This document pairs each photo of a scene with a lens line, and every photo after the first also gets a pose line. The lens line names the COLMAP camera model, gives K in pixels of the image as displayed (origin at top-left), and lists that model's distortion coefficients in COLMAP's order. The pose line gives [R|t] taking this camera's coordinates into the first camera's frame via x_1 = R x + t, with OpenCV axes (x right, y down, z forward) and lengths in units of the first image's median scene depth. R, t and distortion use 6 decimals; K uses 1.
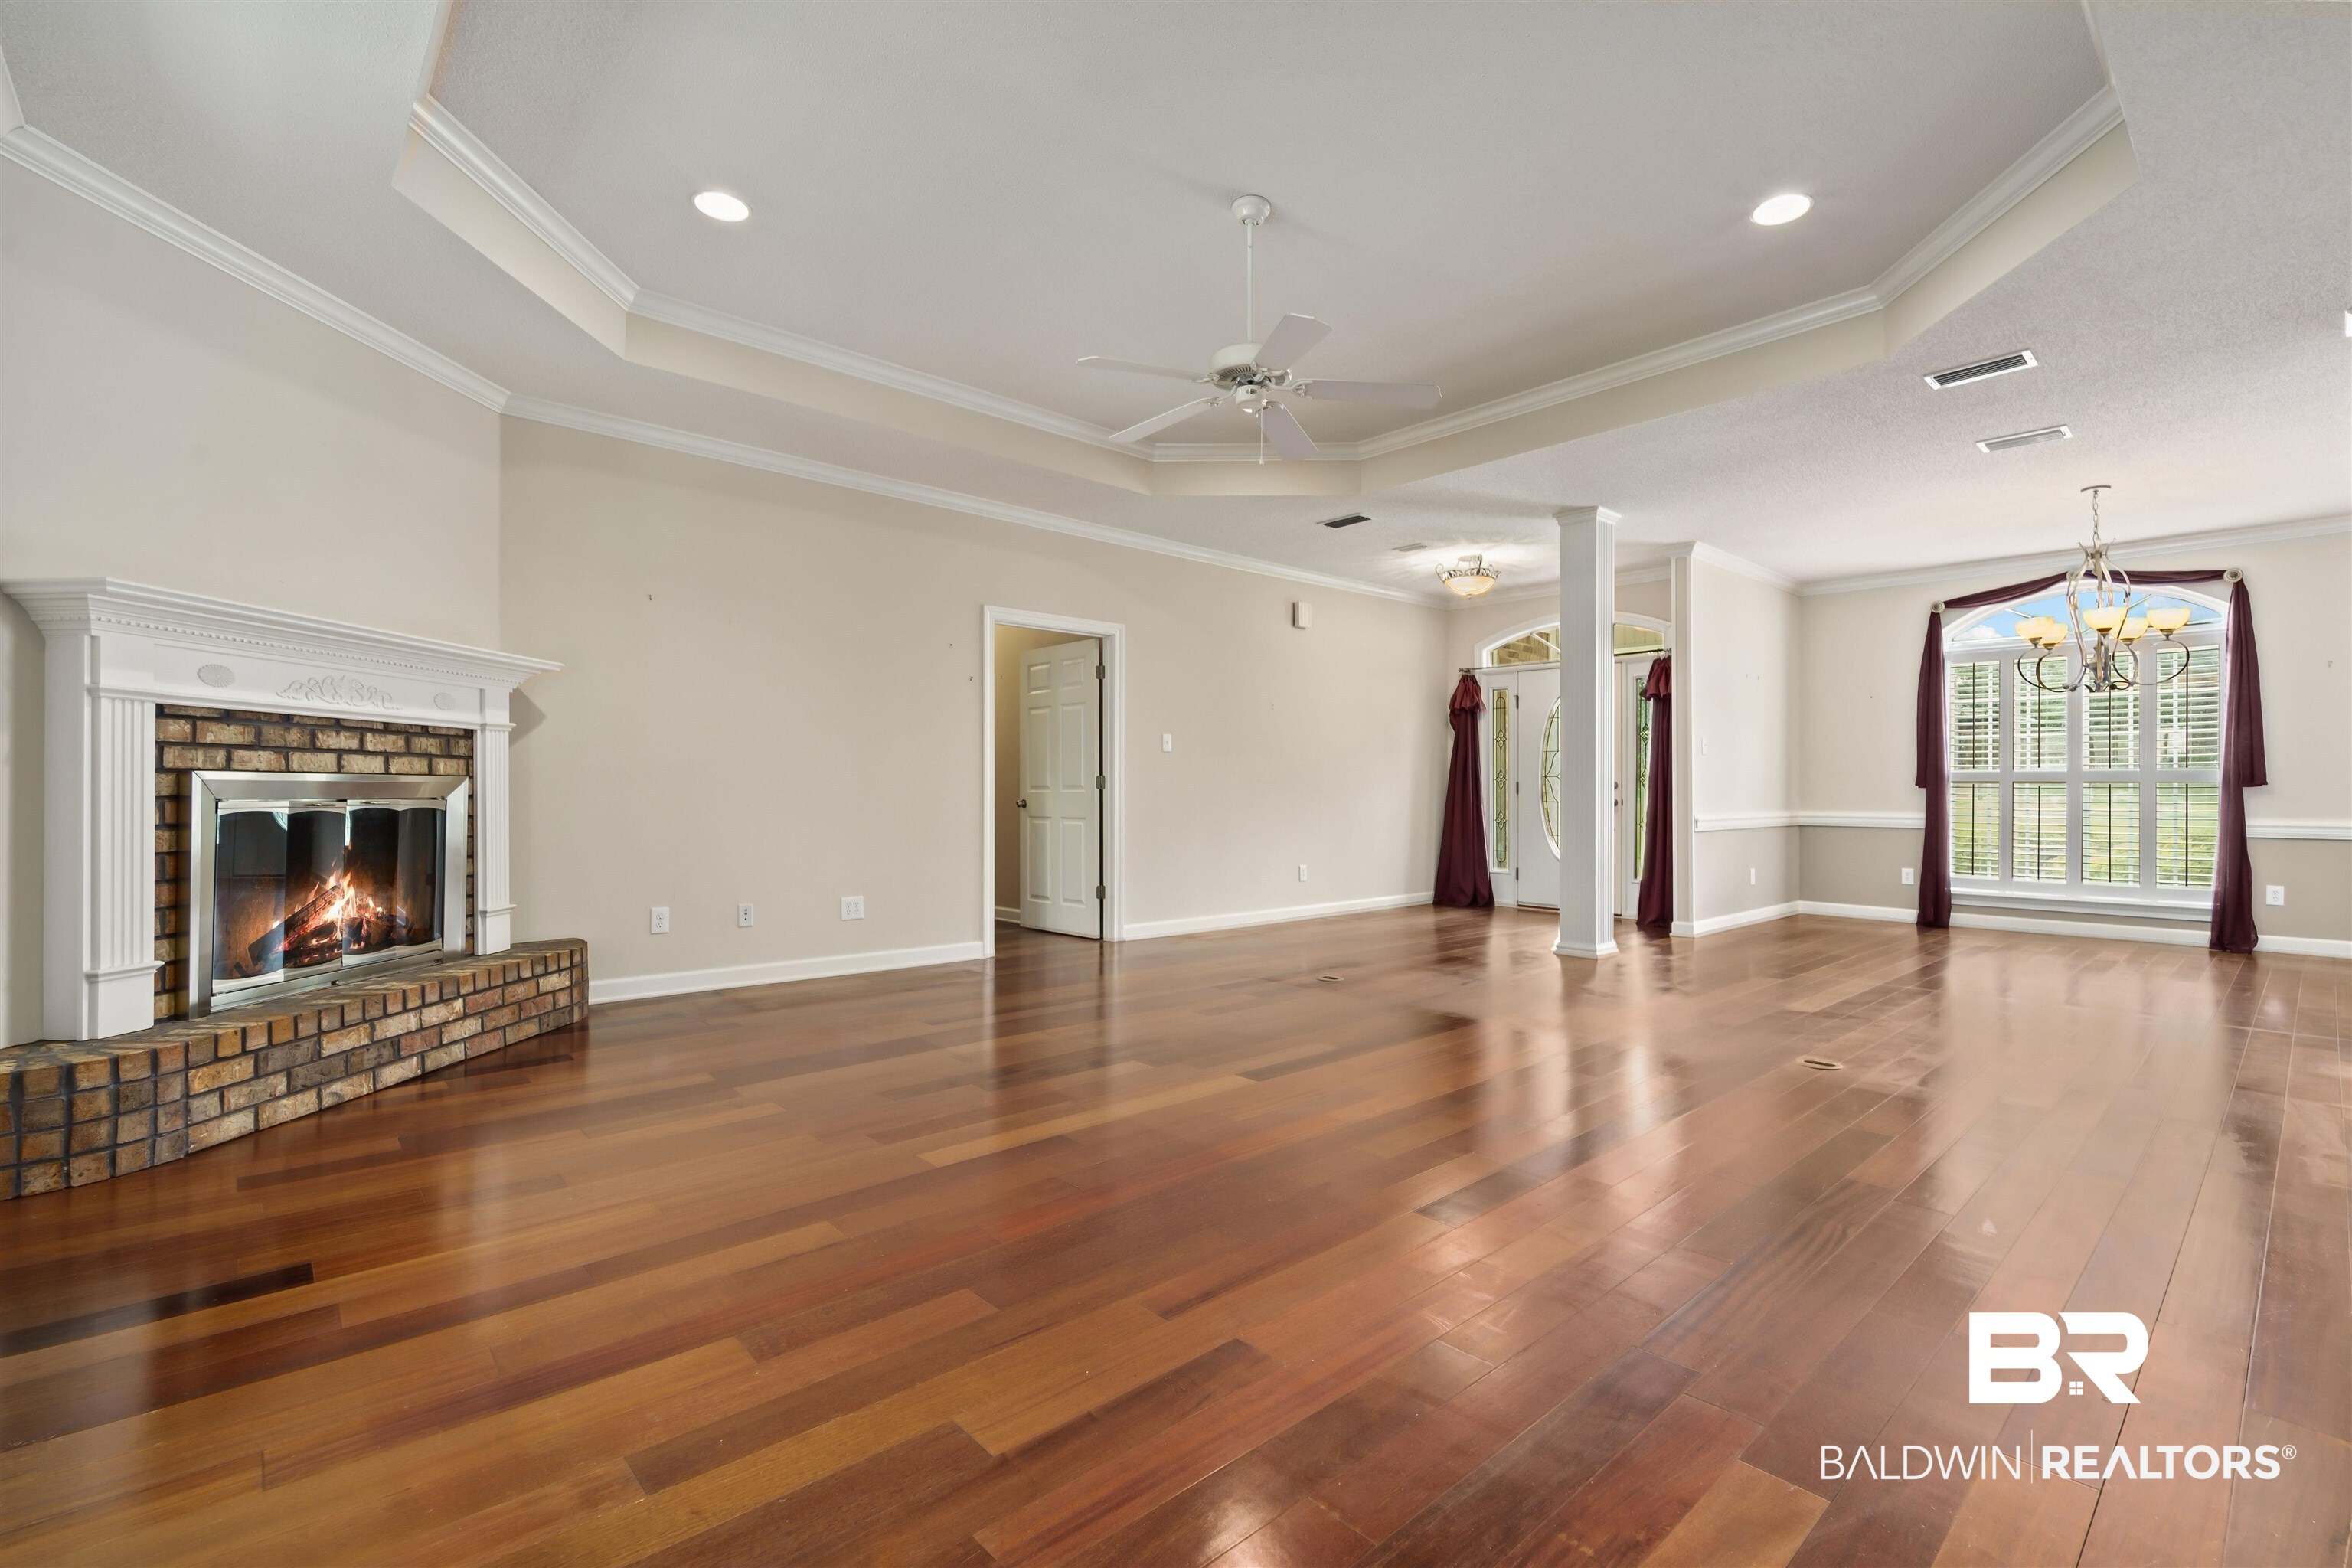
lens RADIAL K [[1047.8, 0, 1176.0], [0, 1047.8, 784.0], [0, 0, 1]] dist [-0.003337, -0.000452]
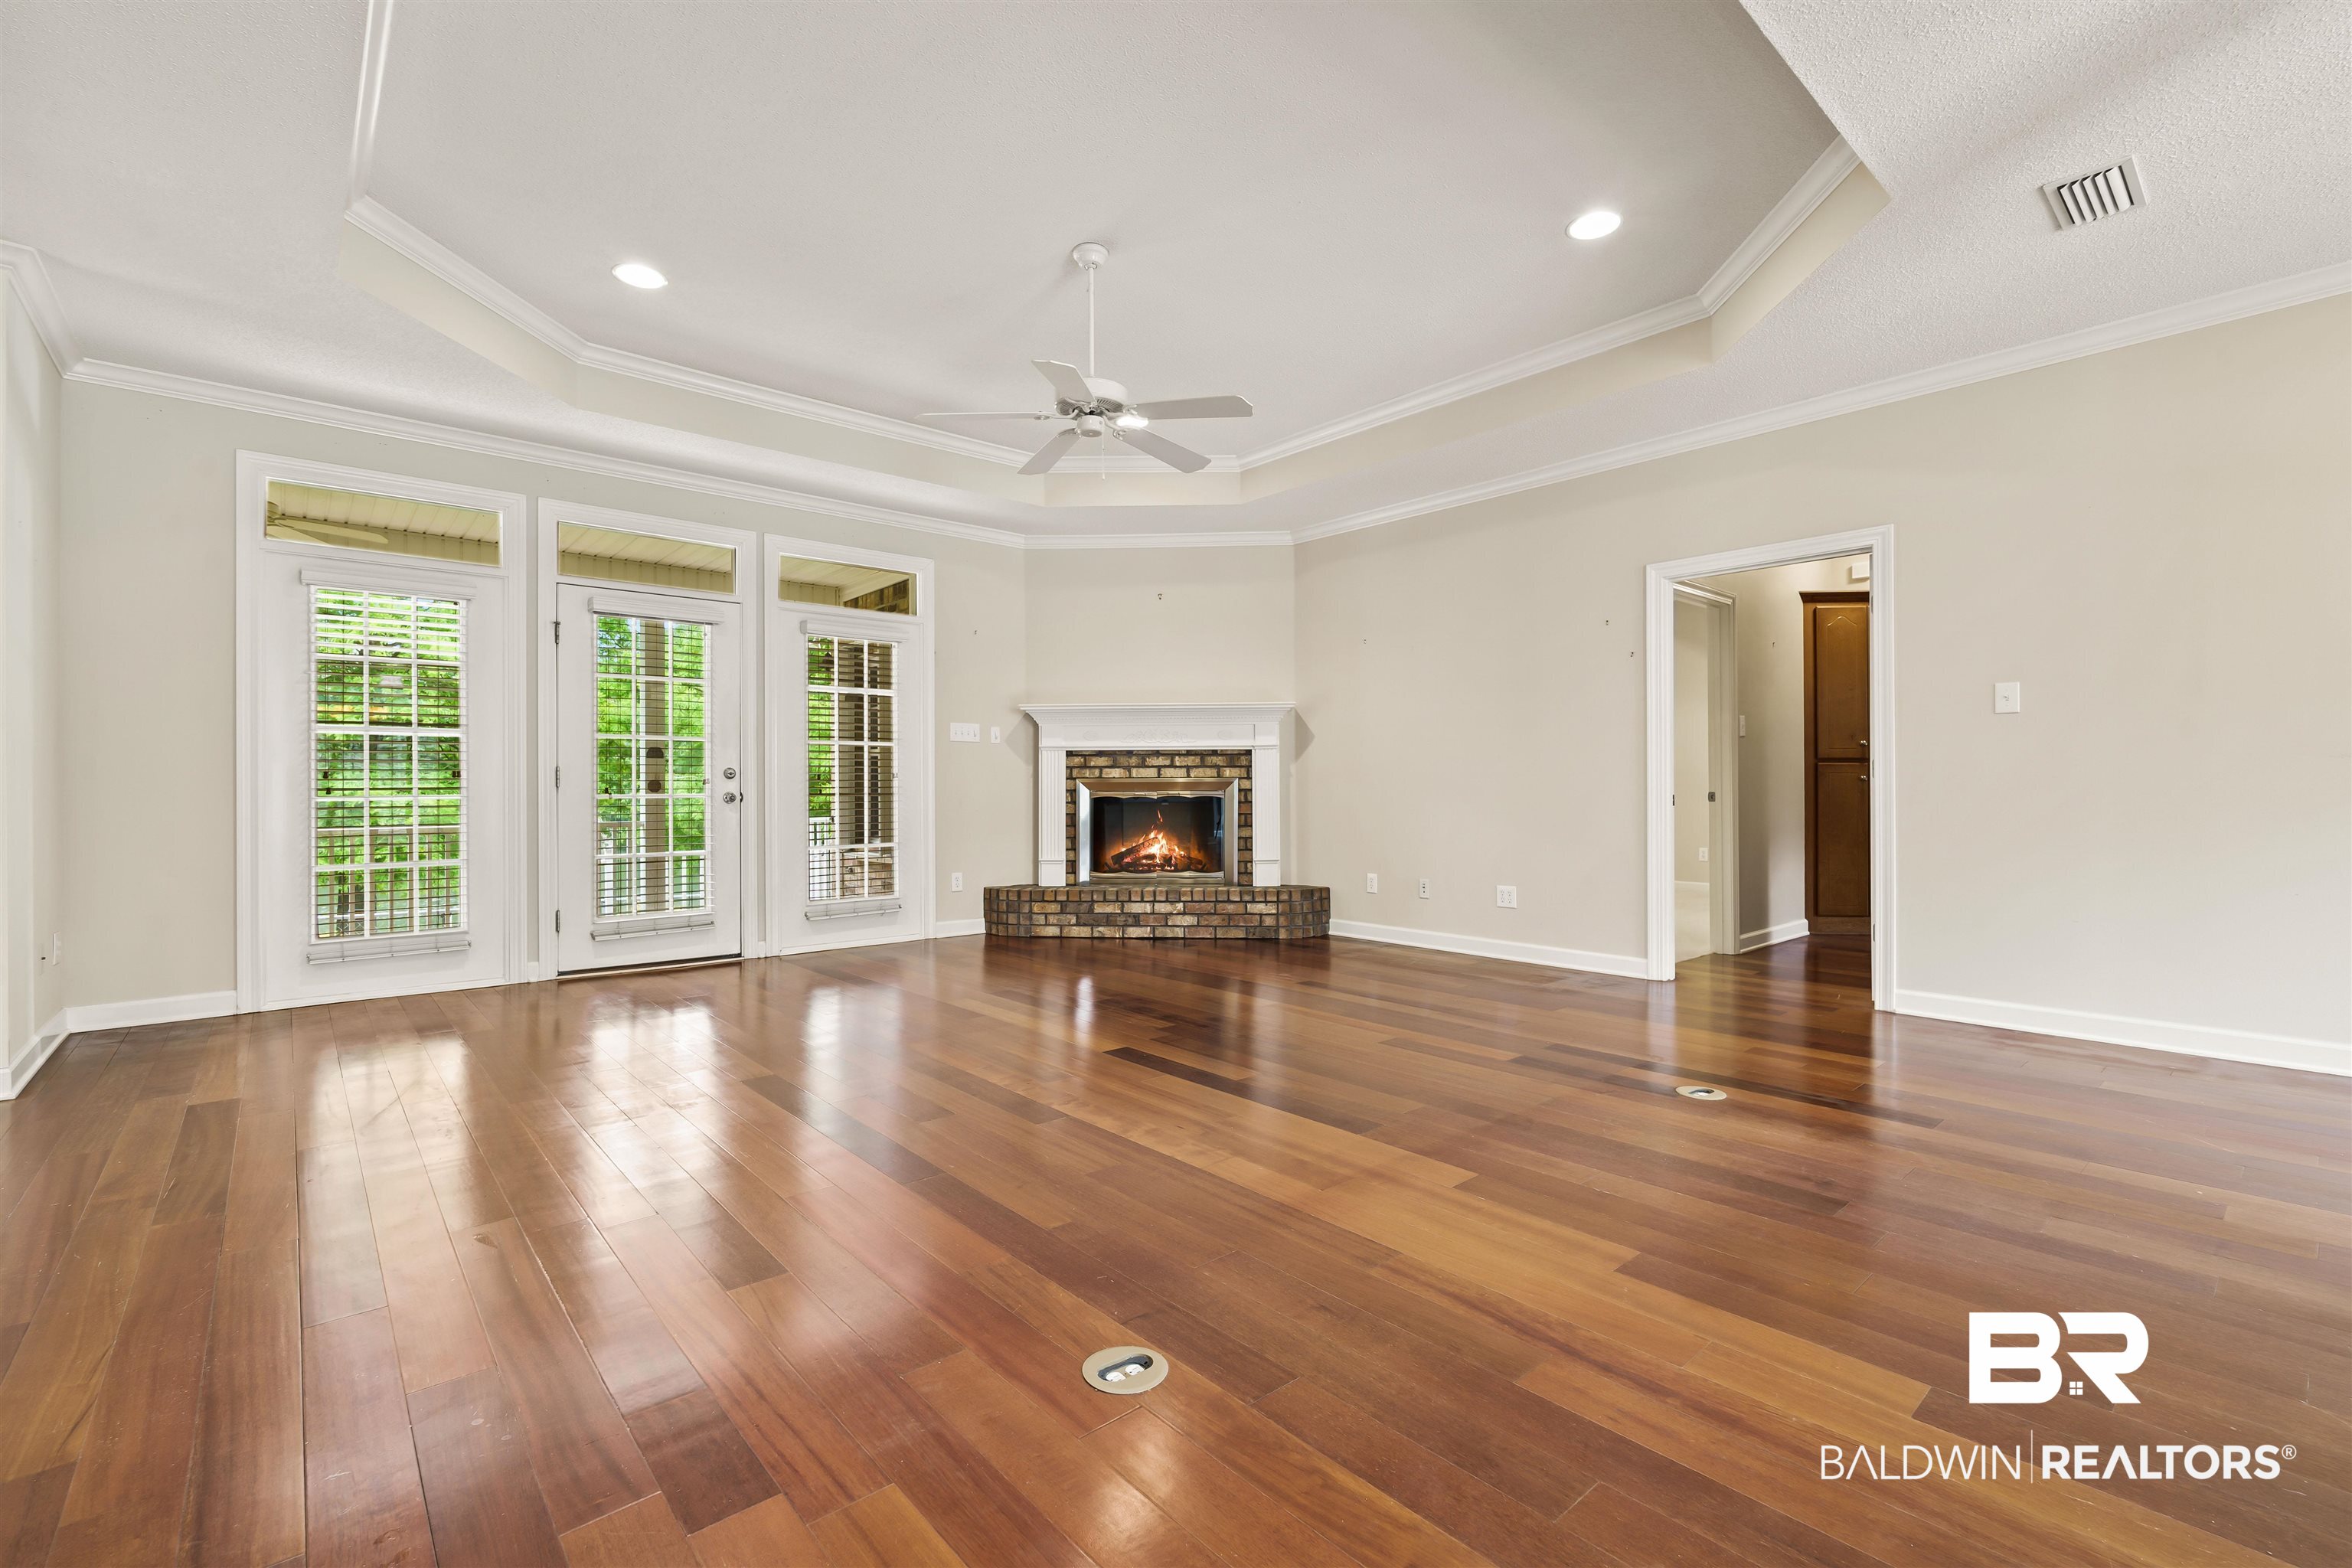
lens RADIAL K [[1027.2, 0, 1180.4], [0, 1027.2, 778.6], [0, 0, 1]] dist [-0.001870, -0.000307]
pose [[-0.019186, -0.011365, -0.999751, 1.096911], [0.011812, 0.999863, -0.011592, 0.013316], [0.999746, -0.012031, -0.019049, 1.055796]]
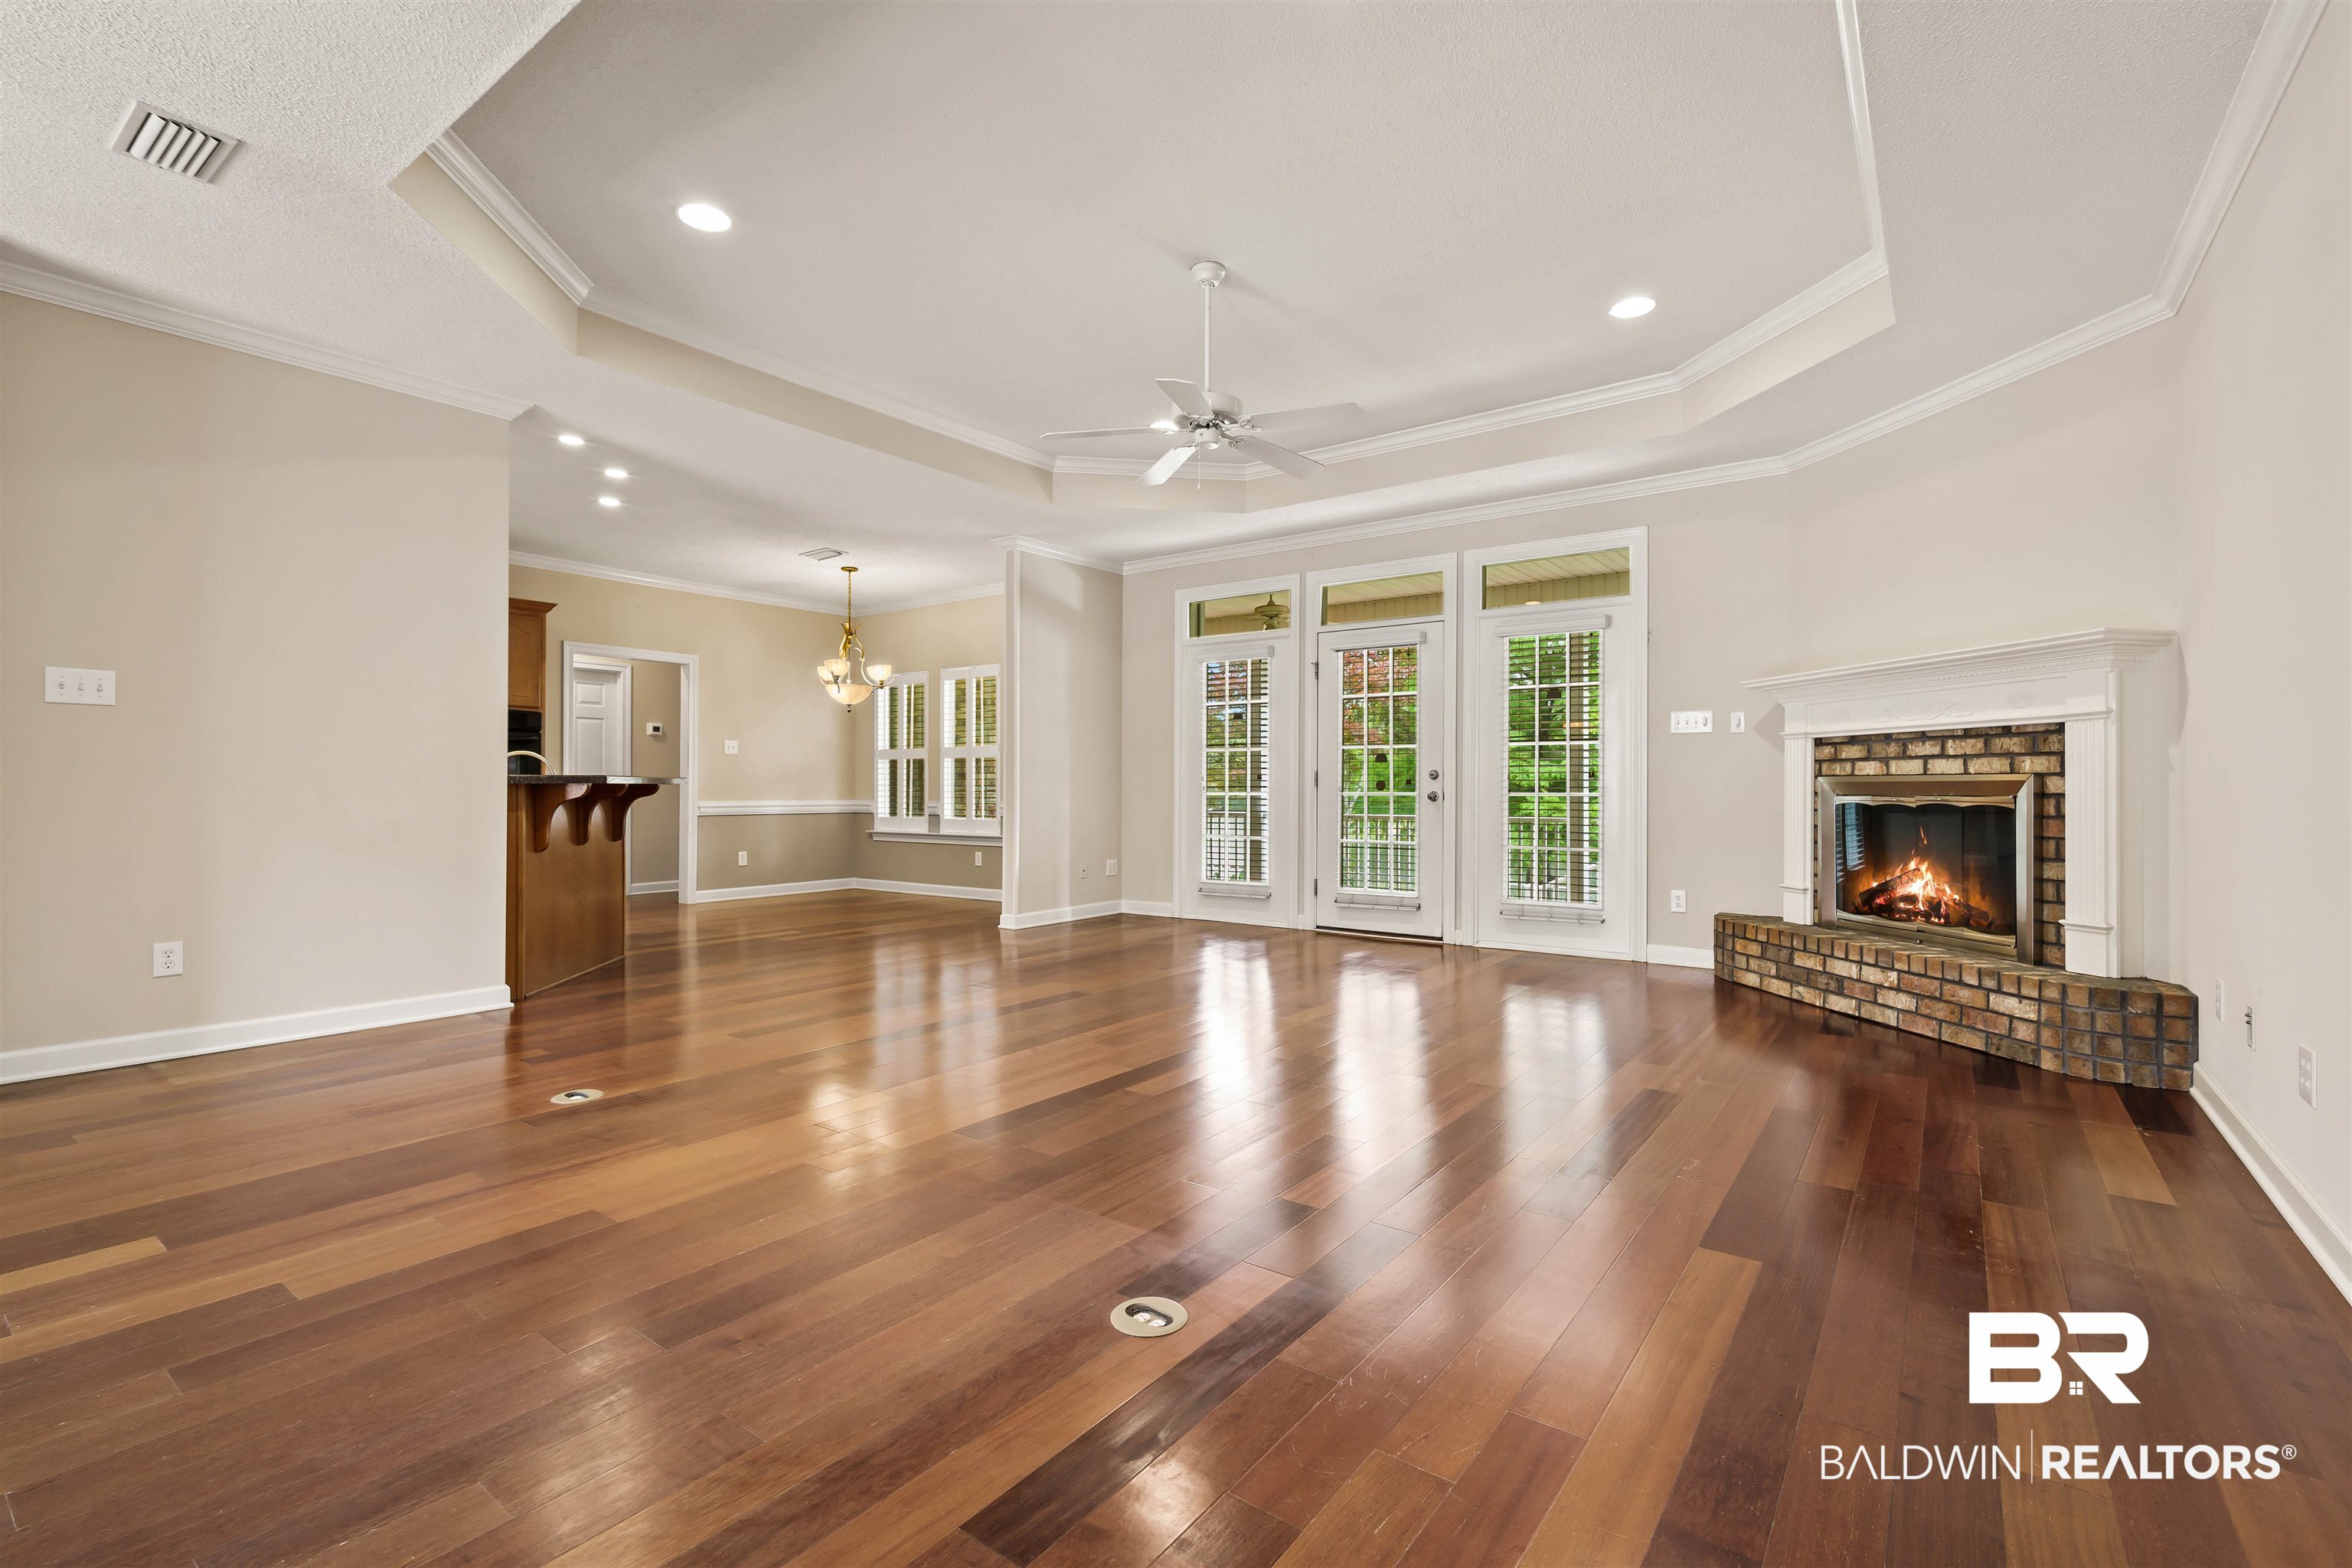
lens RADIAL K [[1027.2, 0, 1180.4], [0, 1027.2, 778.6], [0, 0, 1]] dist [-0.001870, -0.000307]
pose [[-0.980039, -0.006230, -0.198710, 0.304596], [-0.002852, 0.999847, -0.017282, 0.017255], [0.198787, -0.016371, -0.979906, 1.980662]]
